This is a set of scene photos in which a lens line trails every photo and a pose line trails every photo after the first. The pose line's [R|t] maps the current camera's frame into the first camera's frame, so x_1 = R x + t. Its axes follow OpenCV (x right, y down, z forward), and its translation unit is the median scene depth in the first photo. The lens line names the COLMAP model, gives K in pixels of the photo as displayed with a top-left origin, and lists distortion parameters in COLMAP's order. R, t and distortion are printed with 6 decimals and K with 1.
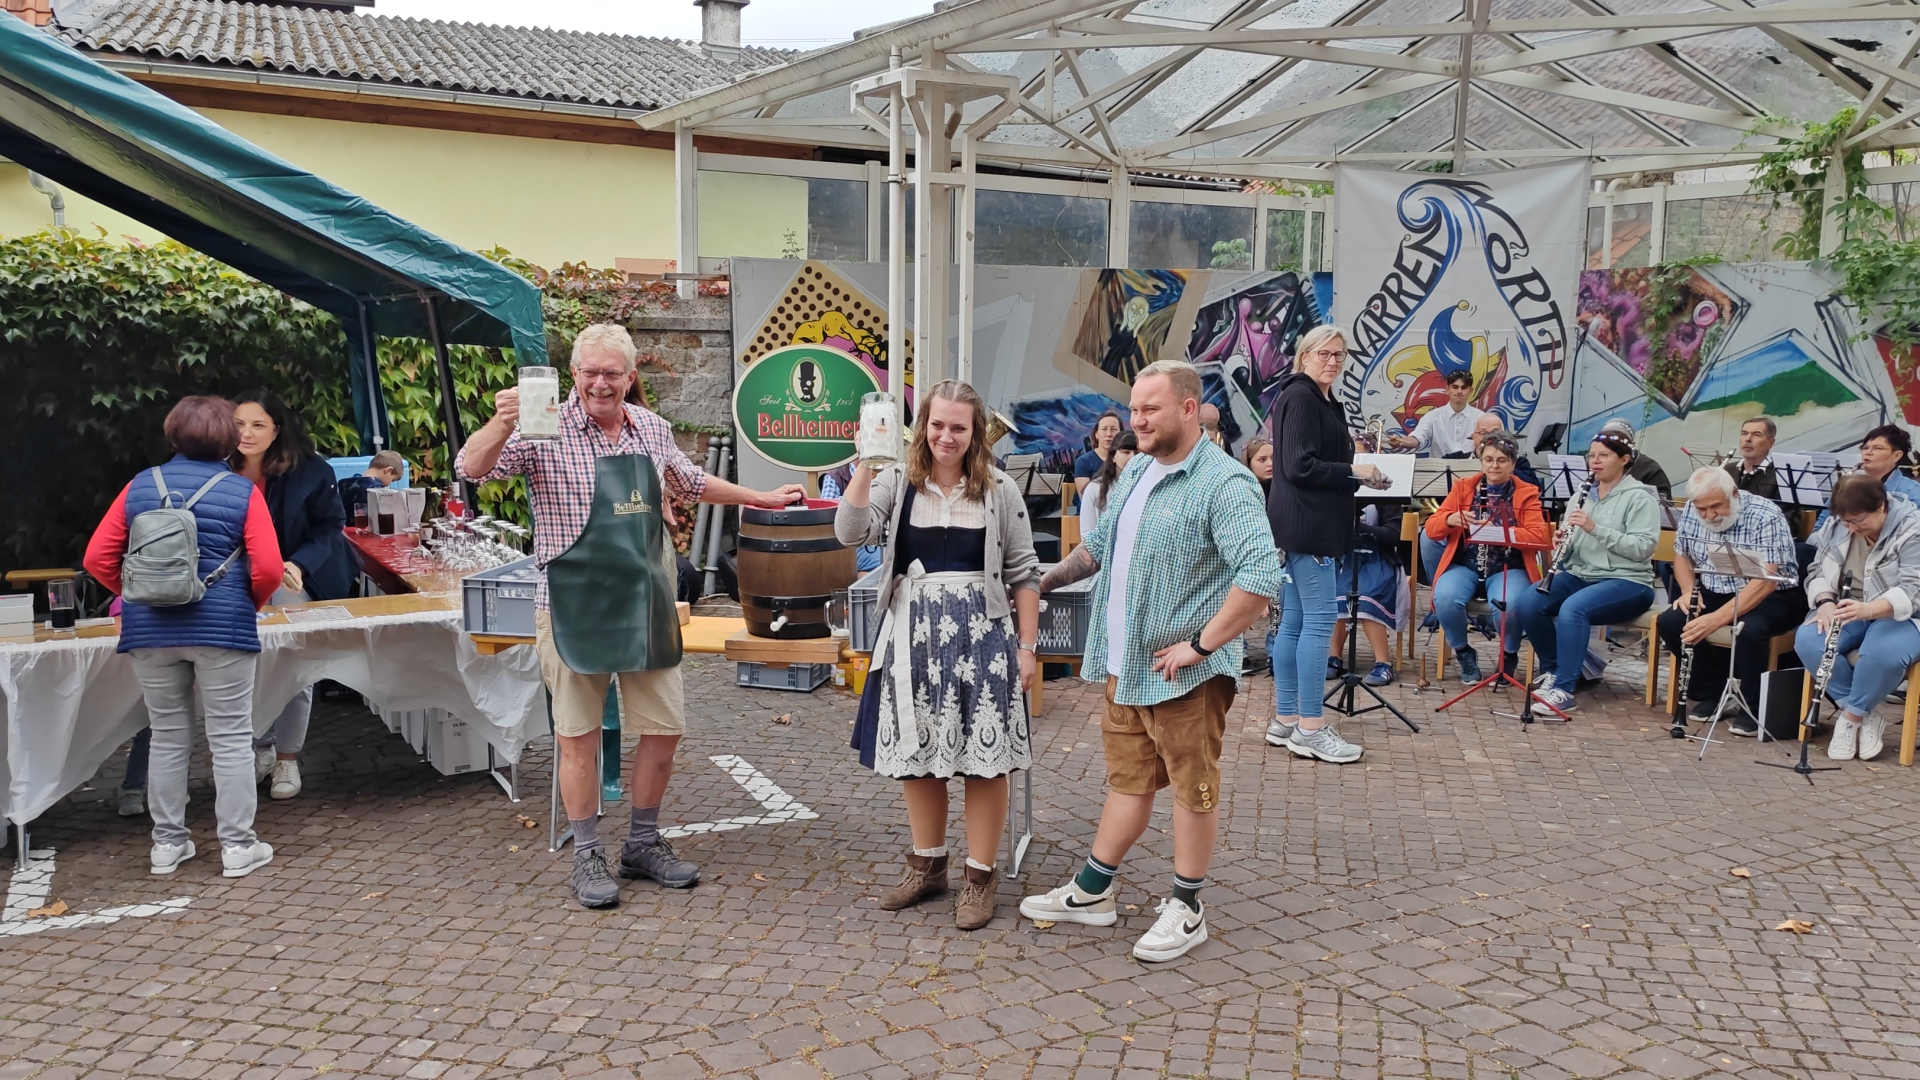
lens RADIAL K [[1642.0, 0, 958.2], [0, 1642.0, 554.0], [0, 0, 1]] dist [0.103907, -0.157297]
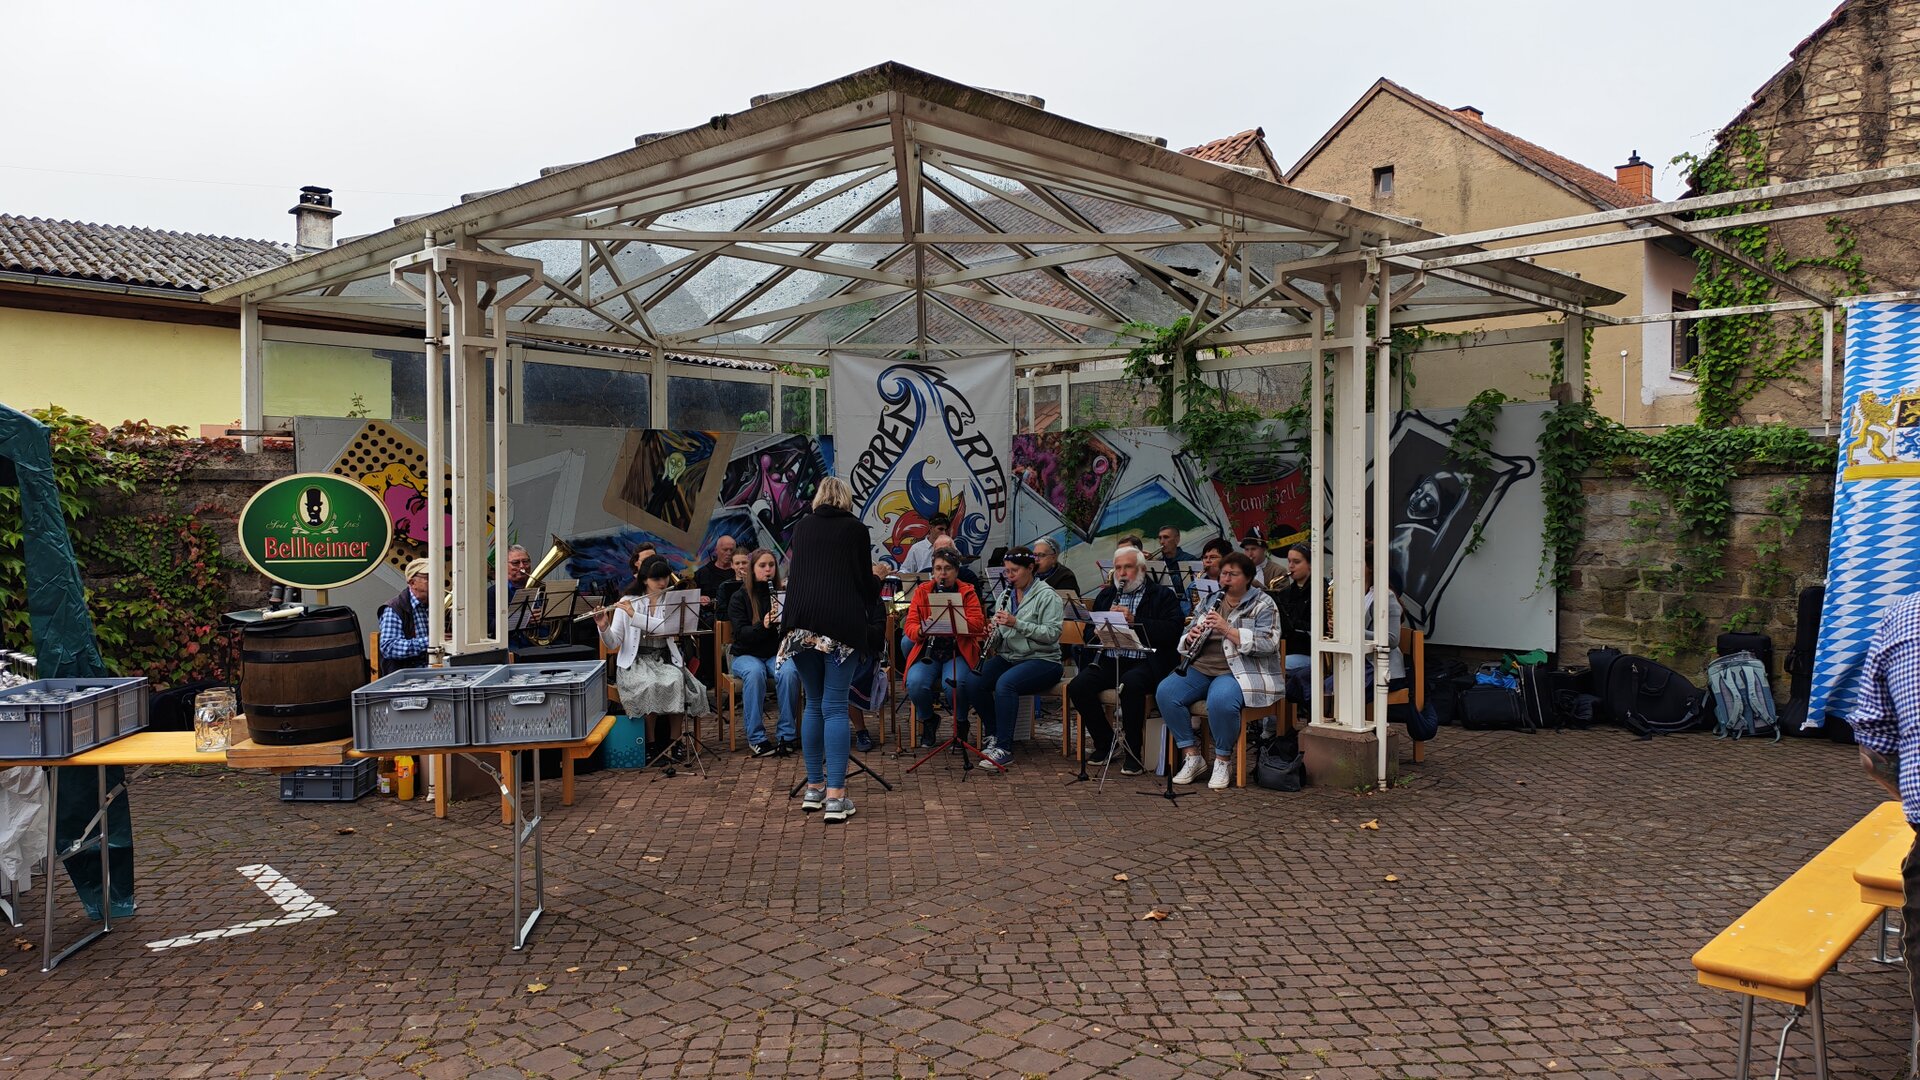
lens RADIAL K [[1318.6, 0, 953.9], [0, 1318.6, 533.7], [0, 0, 1]] dist [0.085261, -0.105221]
pose [[0.959306, -0.020650, 0.281614, 0.033229], [0.050459, 0.993806, -0.099013, 0.011799], [-0.277825, 0.109194, 0.954406, 0.018189]]
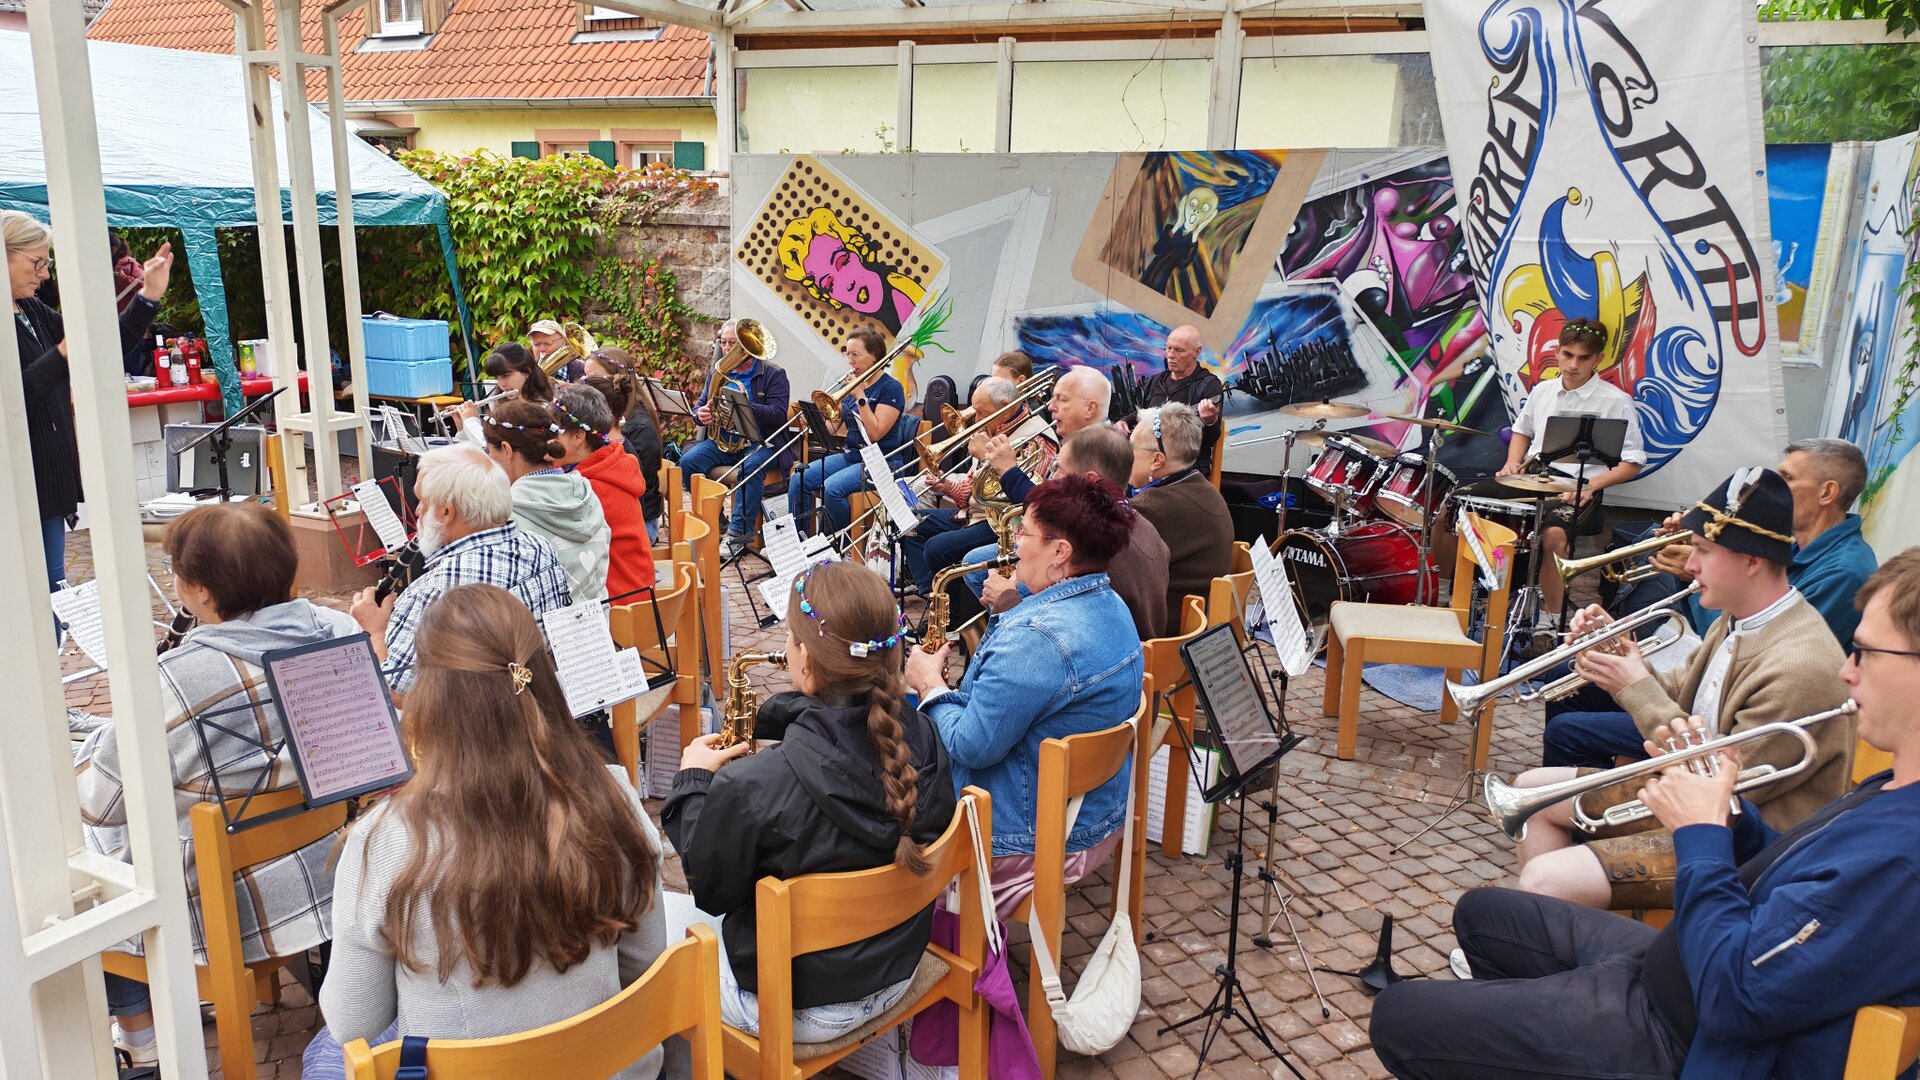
lens RADIAL K [[1318.6, 0, 928.6], [0, 1318.6, 541.6], [0, 0, 1]] dist [0.085261, -0.105221]
pose [[0.580795, 0.196715, -0.789924, 0.622734], [-0.122155, 0.980437, 0.154344, -0.084433], [0.804833, 0.006851, 0.593462, 0.599494]]
